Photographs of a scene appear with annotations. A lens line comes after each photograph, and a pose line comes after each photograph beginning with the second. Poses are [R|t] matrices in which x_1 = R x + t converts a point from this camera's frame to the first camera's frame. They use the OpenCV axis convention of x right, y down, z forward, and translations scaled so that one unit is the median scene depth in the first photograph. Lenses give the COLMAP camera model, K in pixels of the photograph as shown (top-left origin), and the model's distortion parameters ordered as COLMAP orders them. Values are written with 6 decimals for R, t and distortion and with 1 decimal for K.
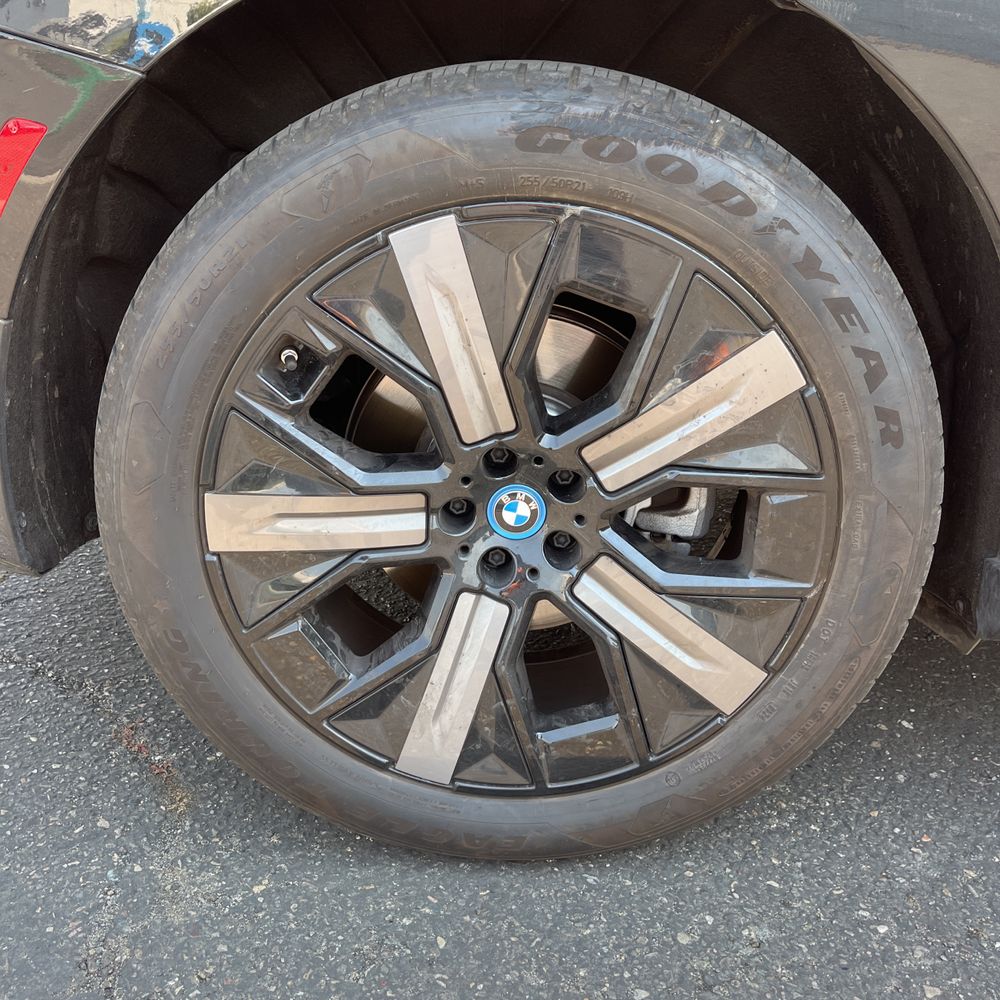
lens RADIAL K [[1011.4, 0, 495.1], [0, 1011.4, 495.3], [0, 0, 1]] dist [0.023601, 0.000000]
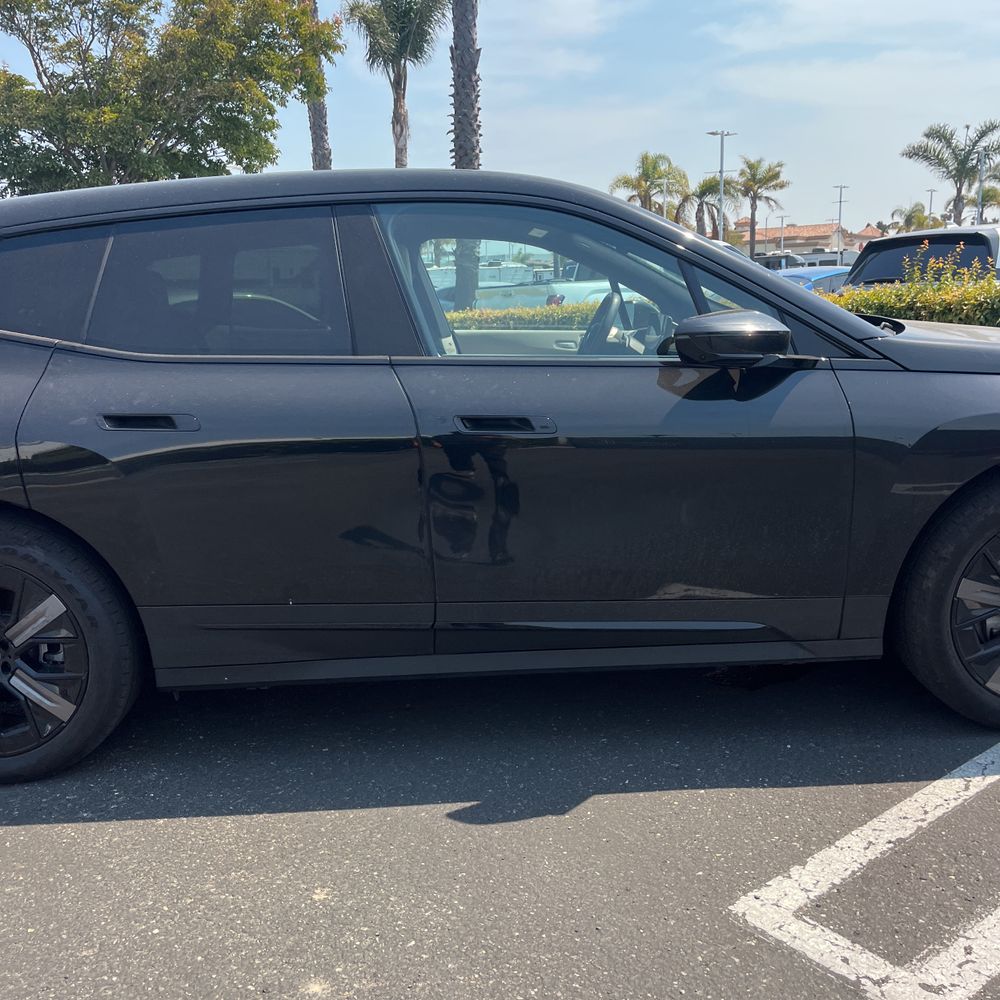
lens RADIAL K [[1011.4, 0, 492.1], [0, 1011.4, 502.9], [0, 0, 1]] dist [0.023601, 0.000000]
pose [[0.998646, -0.047281, 0.021697, 1.529513], [0.050072, 0.986731, -0.154450, 0.115857], [-0.014106, 0.155327, 0.987762, -2.161136]]
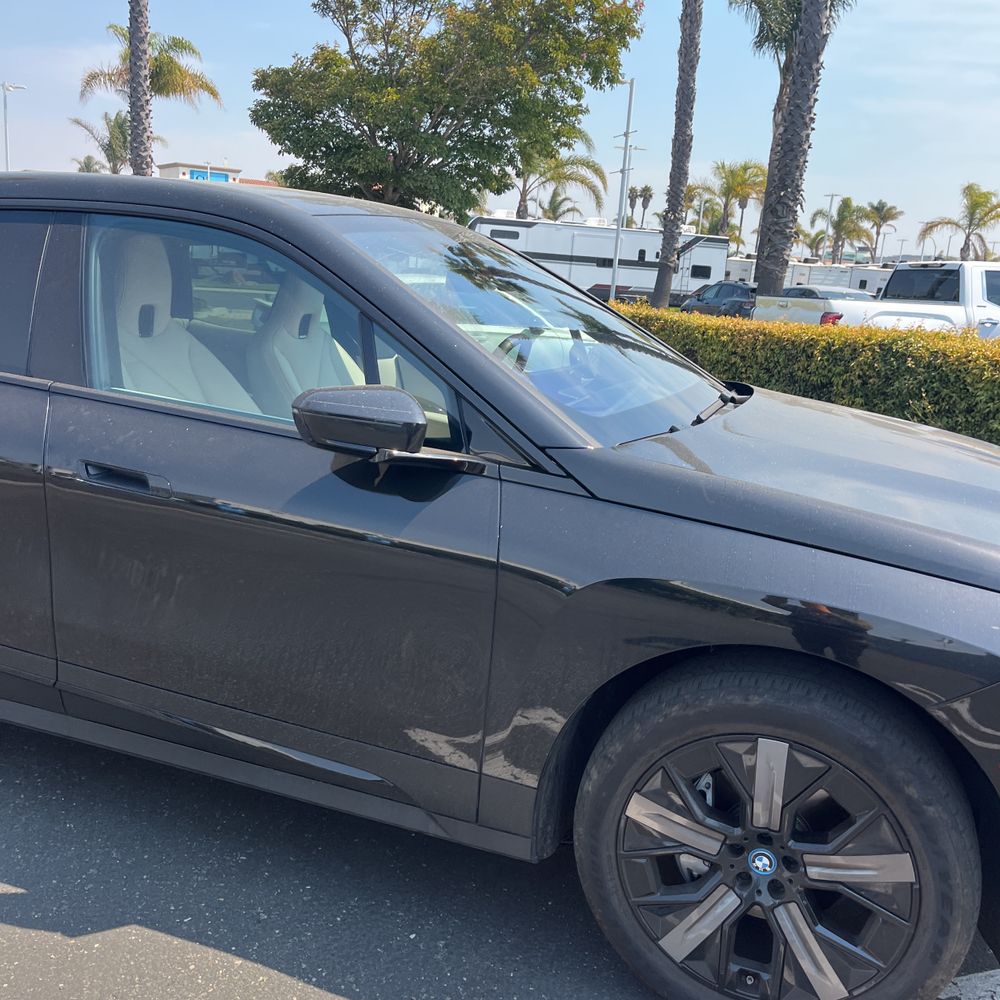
lens RADIAL K [[1011.4, 0, 488.5], [0, 1011.4, 490.6], [0, 0, 1]] dist [0.023601, 0.000000]
pose [[0.934856, 0.127132, -0.331485, 3.385266], [-0.177385, 0.976052, -0.125922, -0.377544], [0.307538, 0.176519, 0.935019, -1.398489]]
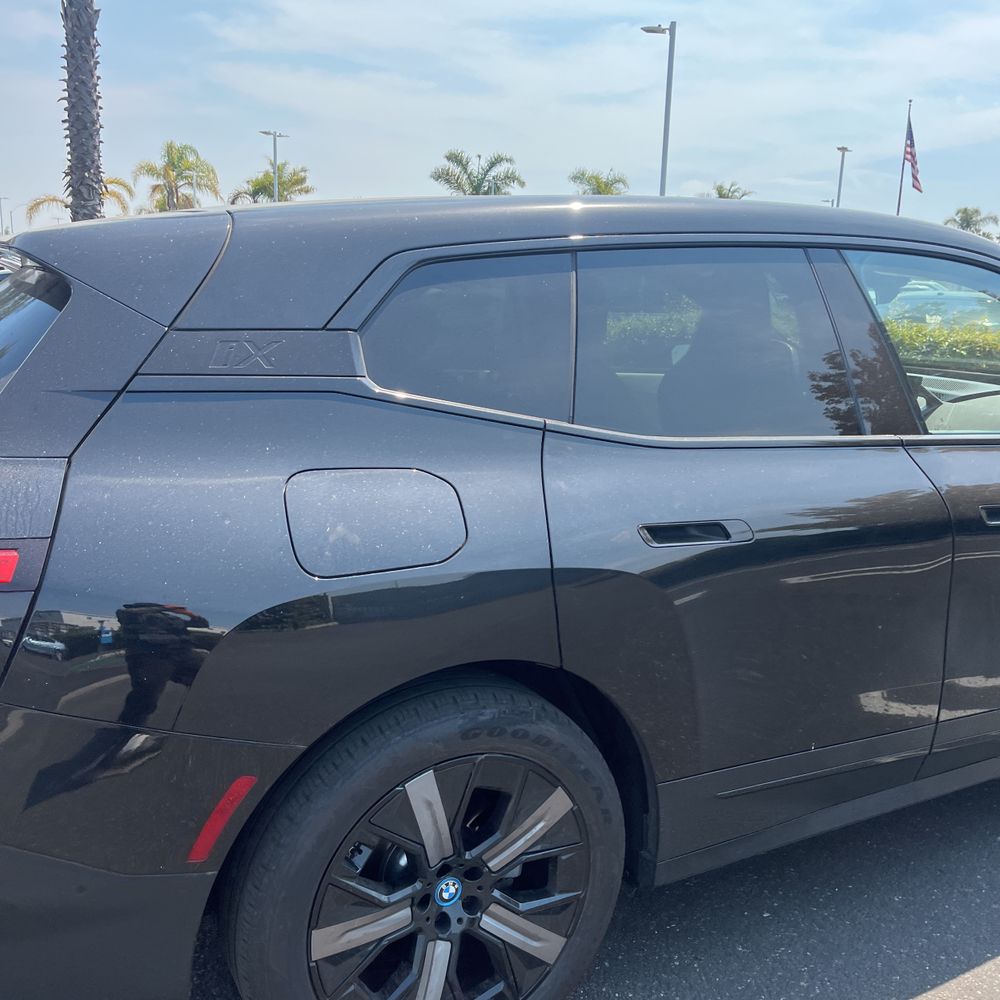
lens RADIAL K [[1011.4, 0, 488.0], [0, 1011.4, 494.1], [0, 0, 1]] dist [0.023601, 0.000000]
pose [[0.875370, -0.082864, 0.476300, -0.829269], [0.153266, 0.981949, -0.110846, -0.539180], [-0.458517, 0.170031, 0.872268, -0.941780]]
